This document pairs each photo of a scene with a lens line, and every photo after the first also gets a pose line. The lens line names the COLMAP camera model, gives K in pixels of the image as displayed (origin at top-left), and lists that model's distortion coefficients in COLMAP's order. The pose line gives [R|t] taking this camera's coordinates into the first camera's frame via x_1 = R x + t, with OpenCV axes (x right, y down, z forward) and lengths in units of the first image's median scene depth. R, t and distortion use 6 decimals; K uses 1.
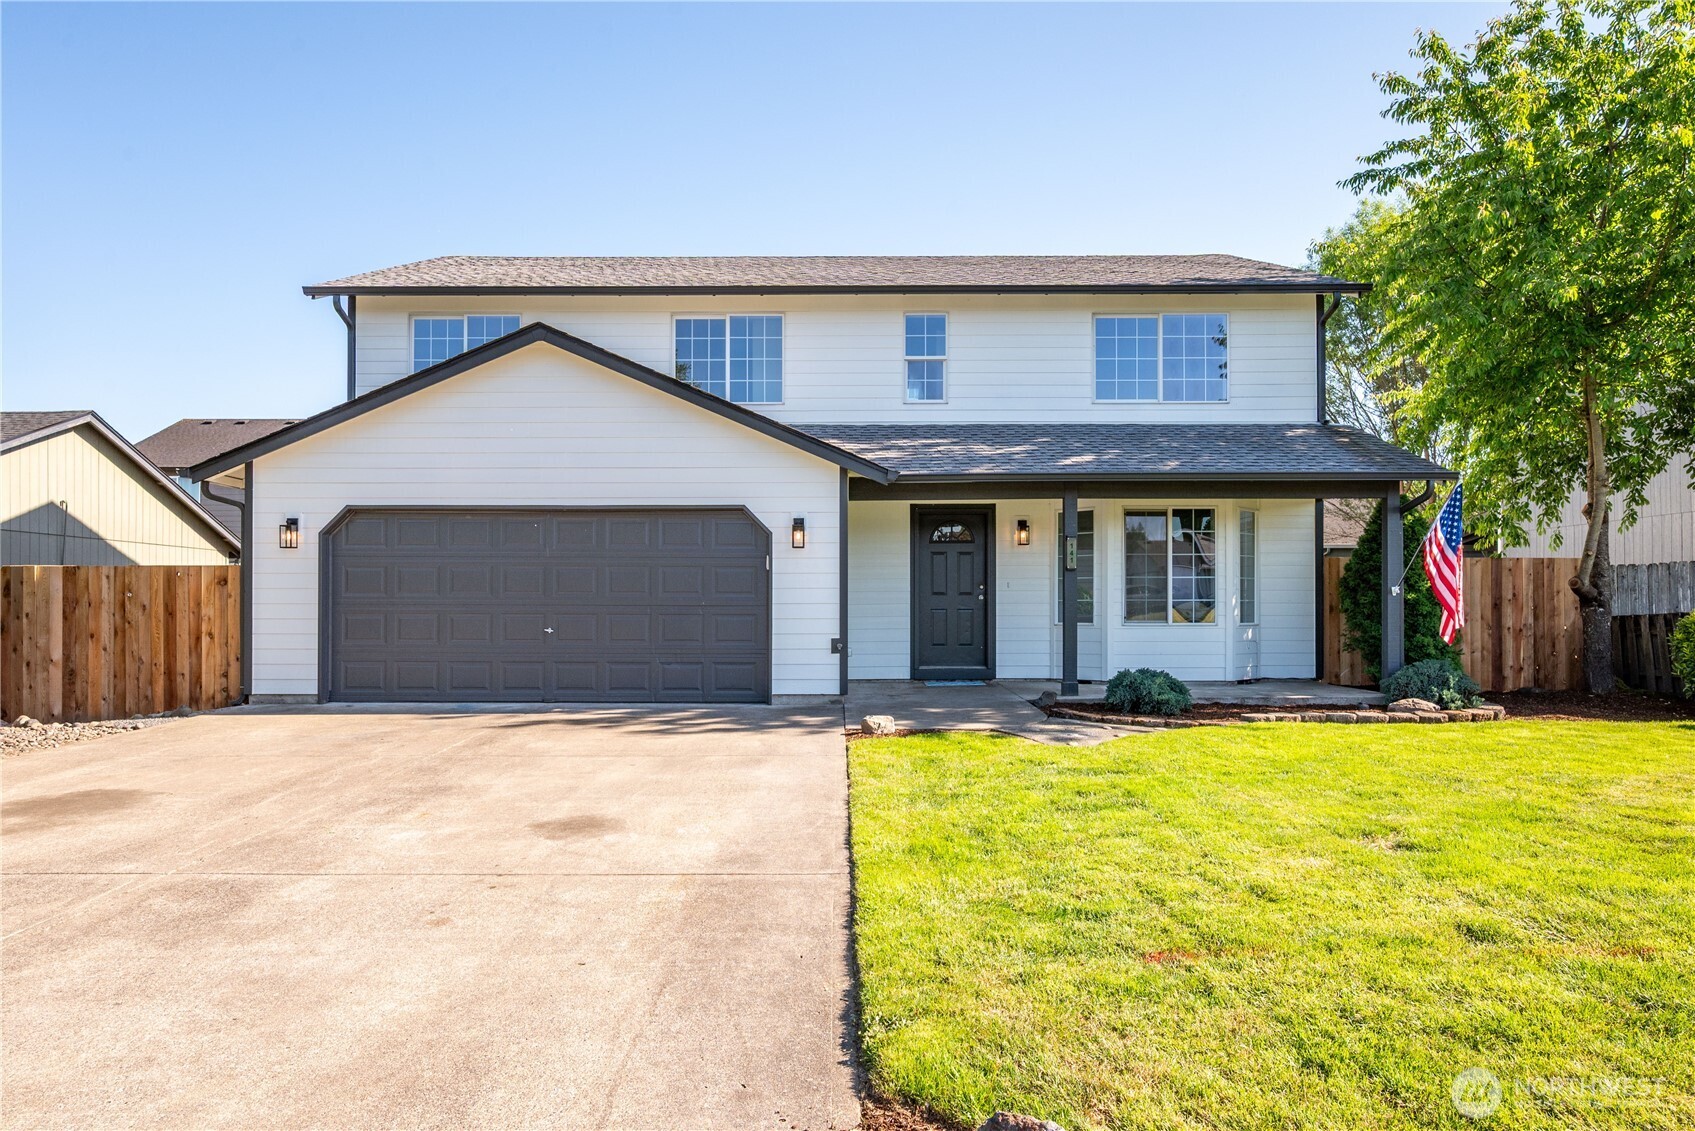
lens RADIAL K [[947.4, 0, 856.6], [0, 947.4, 573.2], [0, 0, 1]] dist [0.001872, -0.003617]
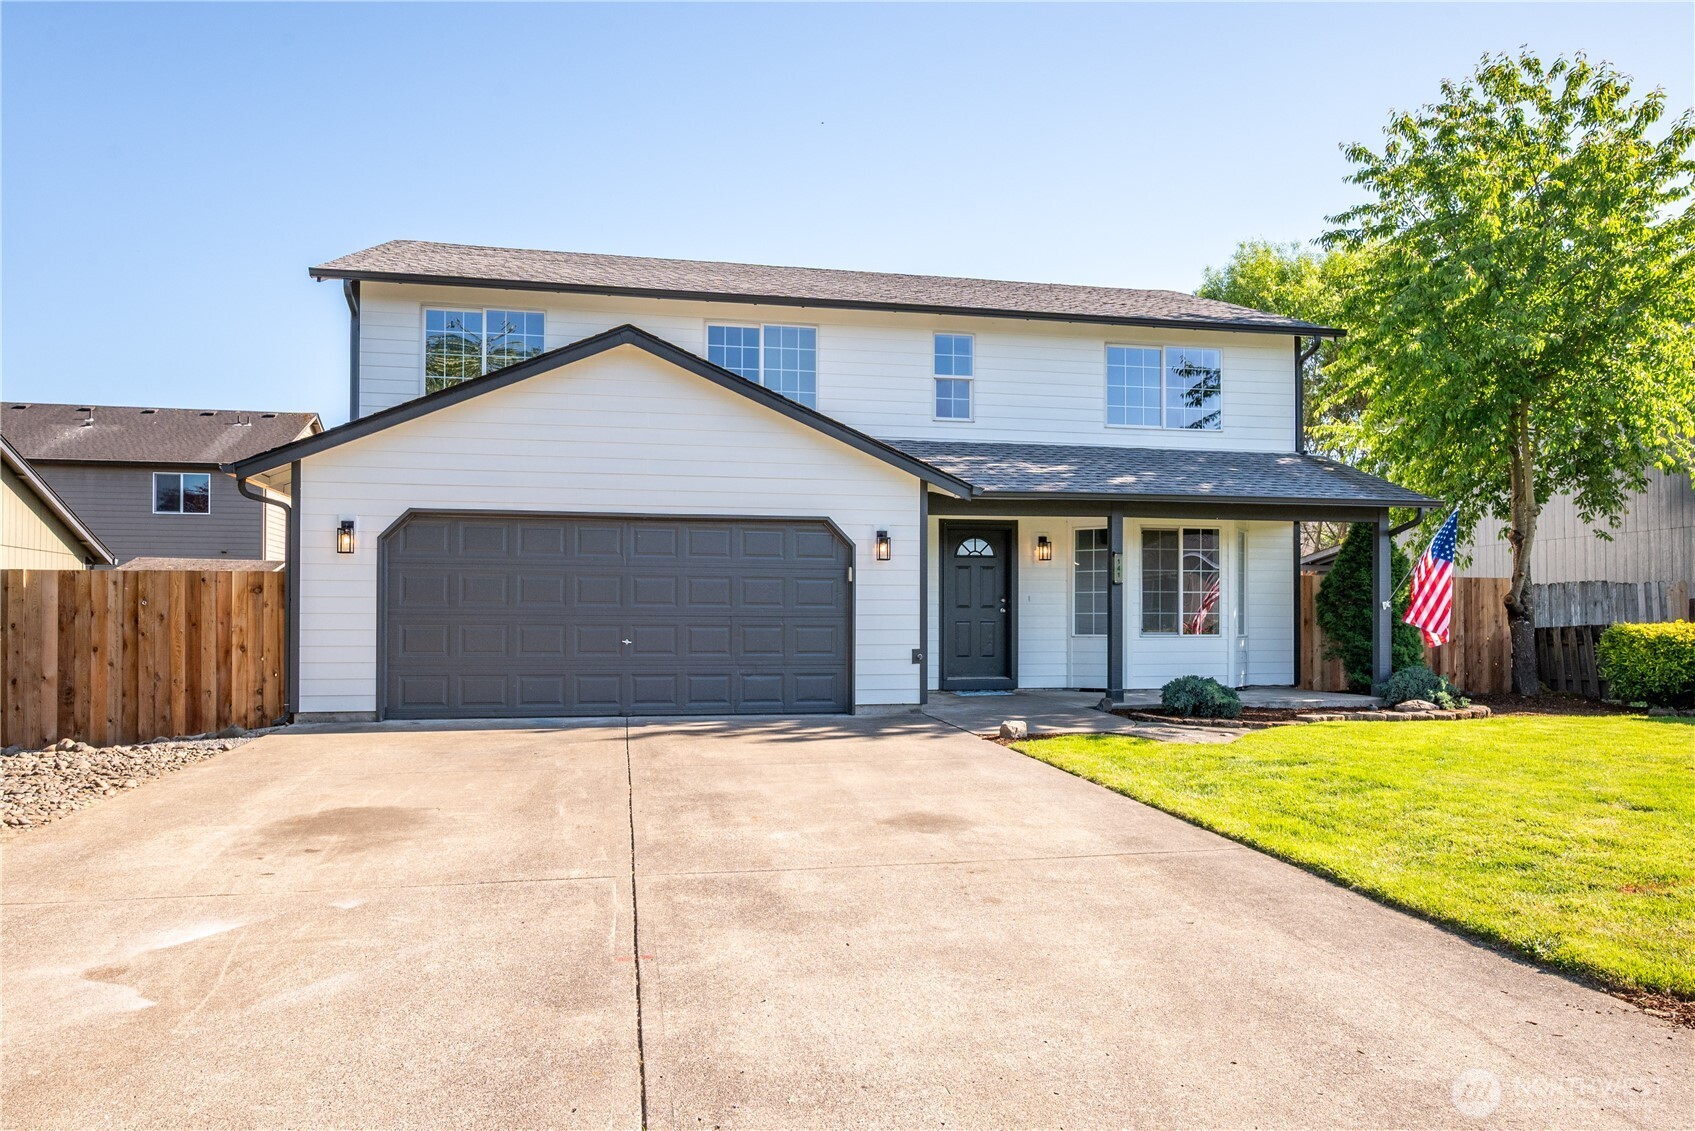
lens RADIAL K [[947.4, 0, 957.3], [0, 947.4, 573.5], [0, 0, 1]] dist [0.001872, -0.003617]
pose [[0.982823, 0.009905, 0.184284, -0.141549], [-0.007099, 0.999849, -0.015879, 0.003003], [-0.184414, 0.014298, 0.982745, -0.011565]]
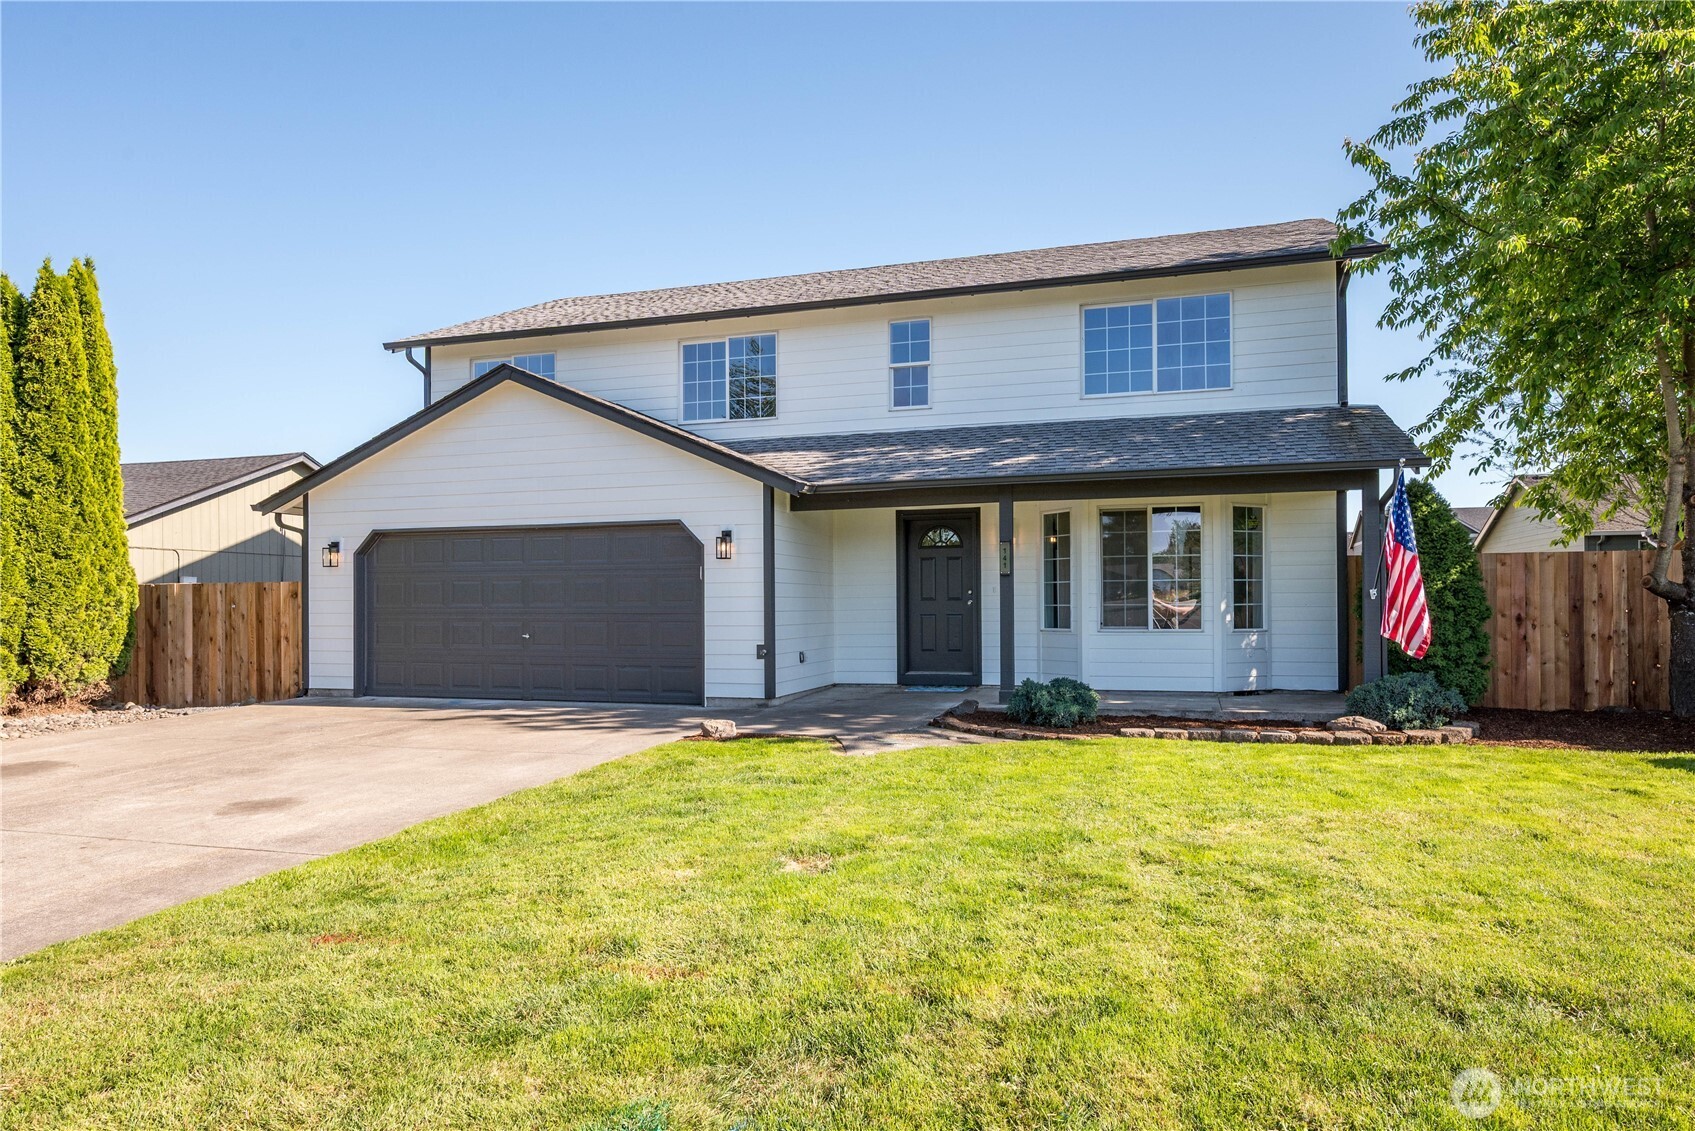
lens RADIAL K [[947.4, 0, 847.0], [0, 947.4, 562.5], [0, 0, 1]] dist [0.001872, -0.003617]
pose [[0.964294, -0.017672, -0.264244, 0.303106], [0.014601, 0.999801, -0.013580, -0.005149], [0.264432, 0.009237, 0.964360, 0.017237]]
